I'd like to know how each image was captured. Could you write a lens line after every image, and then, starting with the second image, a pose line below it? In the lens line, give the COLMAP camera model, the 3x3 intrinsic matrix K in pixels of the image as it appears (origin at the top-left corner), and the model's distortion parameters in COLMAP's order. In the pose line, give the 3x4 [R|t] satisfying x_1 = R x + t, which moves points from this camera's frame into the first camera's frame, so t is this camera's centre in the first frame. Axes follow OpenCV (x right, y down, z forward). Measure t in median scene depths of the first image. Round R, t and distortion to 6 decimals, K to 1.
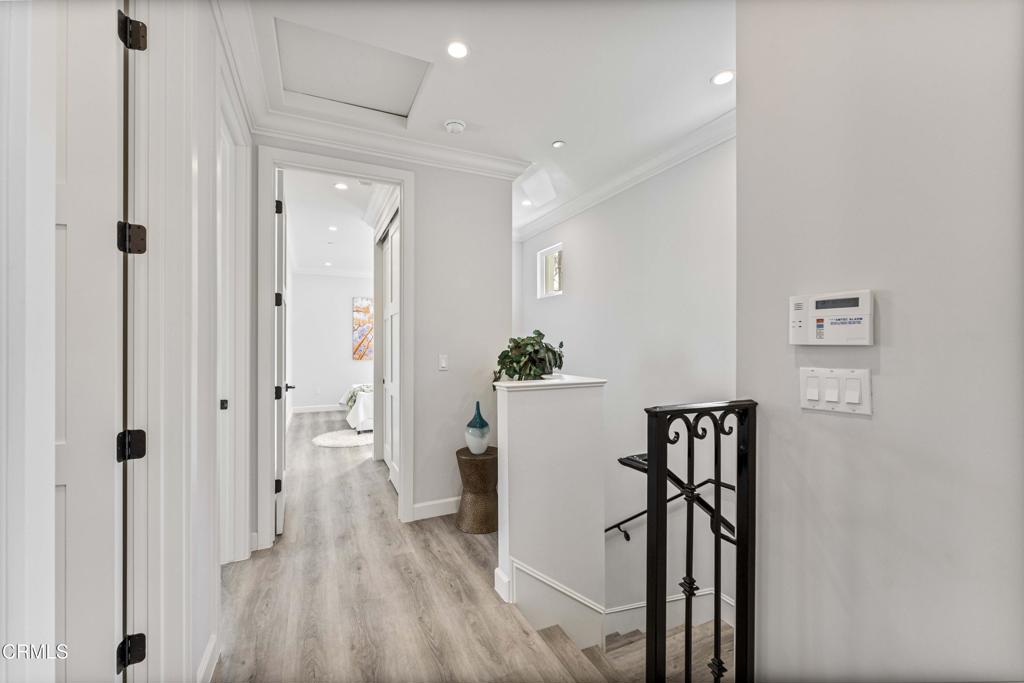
lens RADIAL K [[420.0, 0, 520.3], [0, 420.0, 345.9], [0, 0, 1]] dist [0.007976, 0.000318]
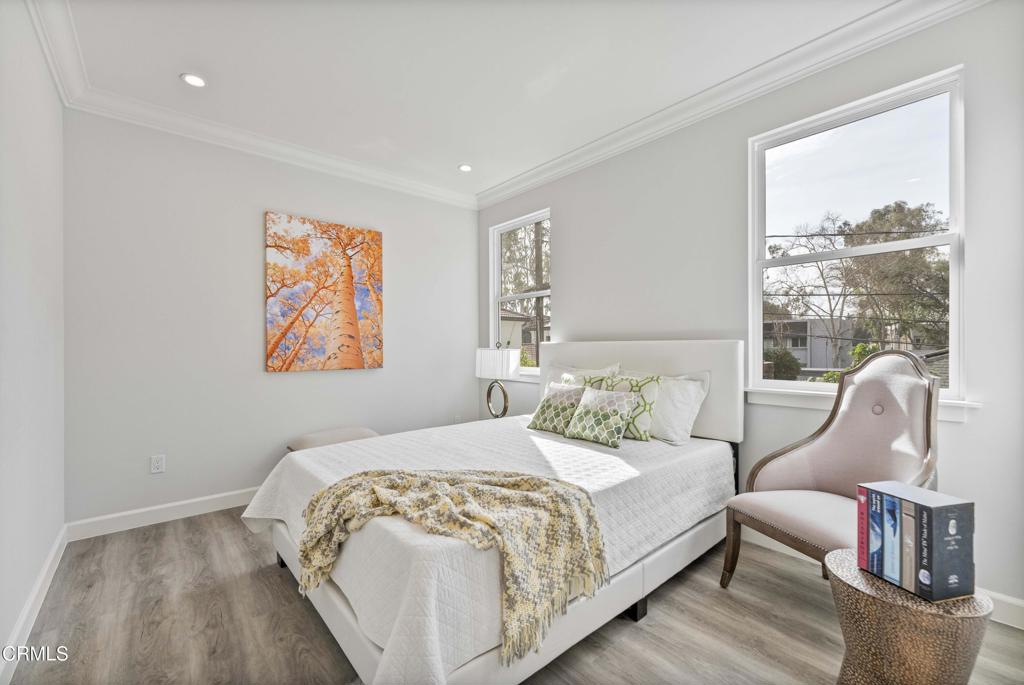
lens RADIAL K [[420.0, 0, 514.0], [0, 420.0, 343.5], [0, 0, 1]] dist [0.007976, 0.000318]
pose [[0.960780, 0.008415, 0.277185, -0.284549], [-0.013480, 0.999775, 0.016372, -0.002525], [-0.276985, -0.019466, 0.960677, 0.562222]]
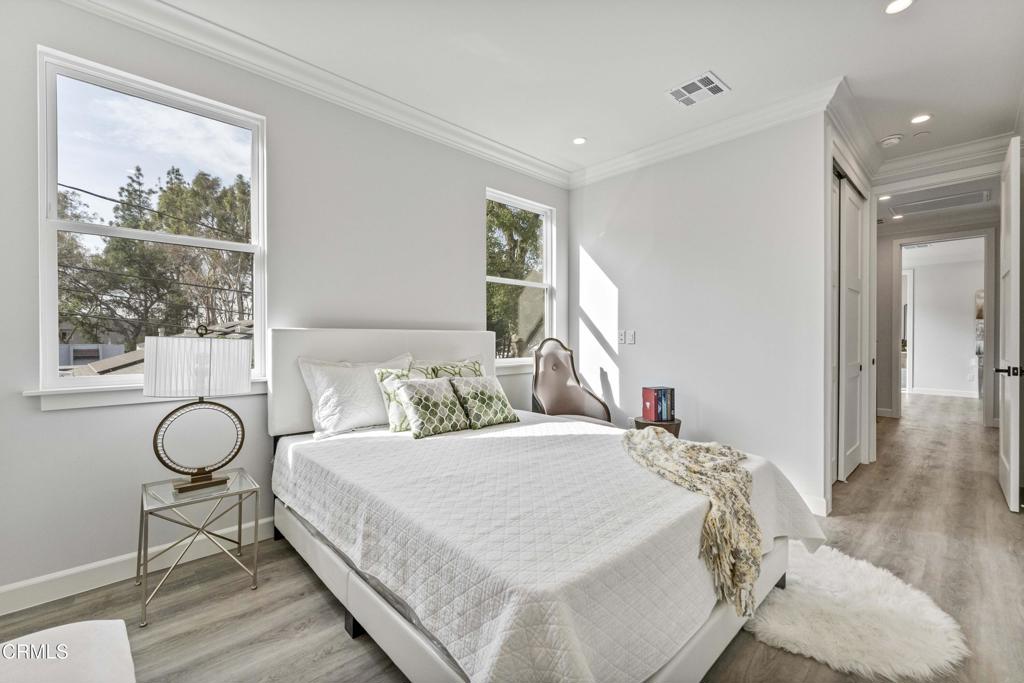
lens RADIAL K [[420.0, 0, 519.8], [0, 420.0, 347.2], [0, 0, 1]] dist [0.007976, 0.000318]
pose [[-0.303731, -0.010588, 0.952699, -0.887259], [-0.019886, 0.999791, 0.004772, 0.048896], [-0.952550, -0.017496, -0.303878, 1.819293]]
